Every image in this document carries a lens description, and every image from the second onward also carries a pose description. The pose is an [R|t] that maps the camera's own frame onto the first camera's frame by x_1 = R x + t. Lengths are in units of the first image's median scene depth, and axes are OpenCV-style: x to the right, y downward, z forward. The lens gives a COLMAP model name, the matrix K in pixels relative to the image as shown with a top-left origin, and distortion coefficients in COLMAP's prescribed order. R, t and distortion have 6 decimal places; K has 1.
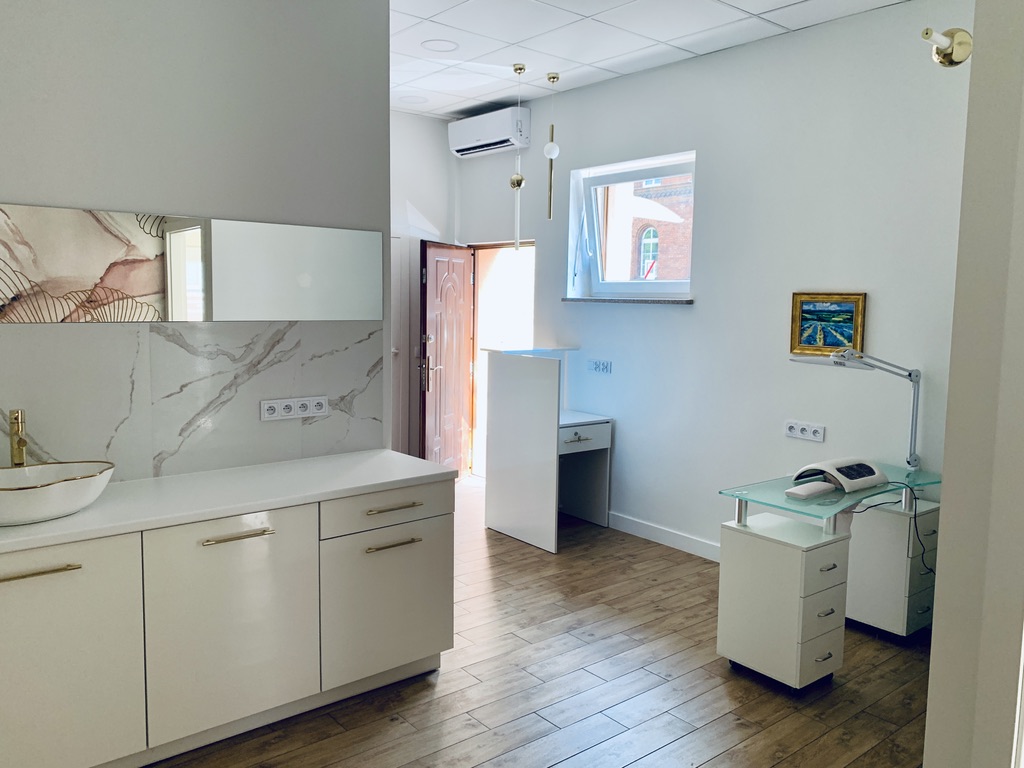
lens RADIAL K [[785.5, 0, 508.3], [0, 785.5, 375.6], [0, 0, 1]] dist [0.055074, -0.105998]
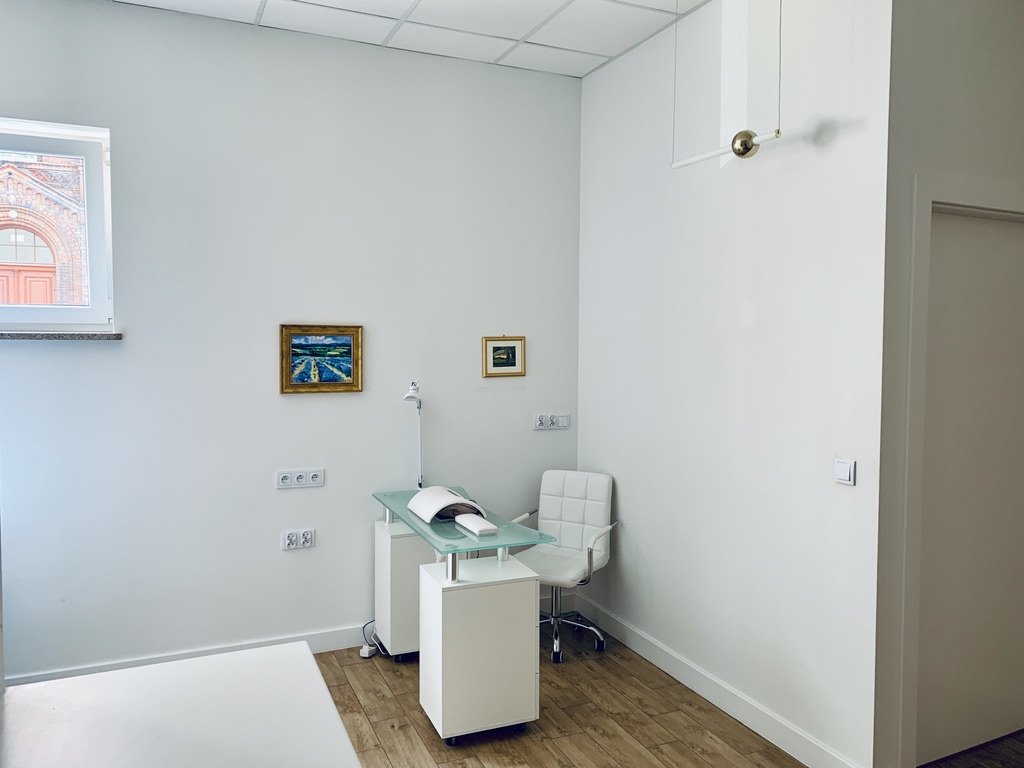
lens RADIAL K [[785.5, 0, 508.3], [0, 785.5, 375.6], [0, 0, 1]] dist [0.055074, -0.105998]
pose [[0.267214, -0.059517, 0.961797, -0.430854], [0.095444, 0.994818, 0.035043, -0.056642], [-0.958899, 0.082433, 0.271510, 0.534494]]
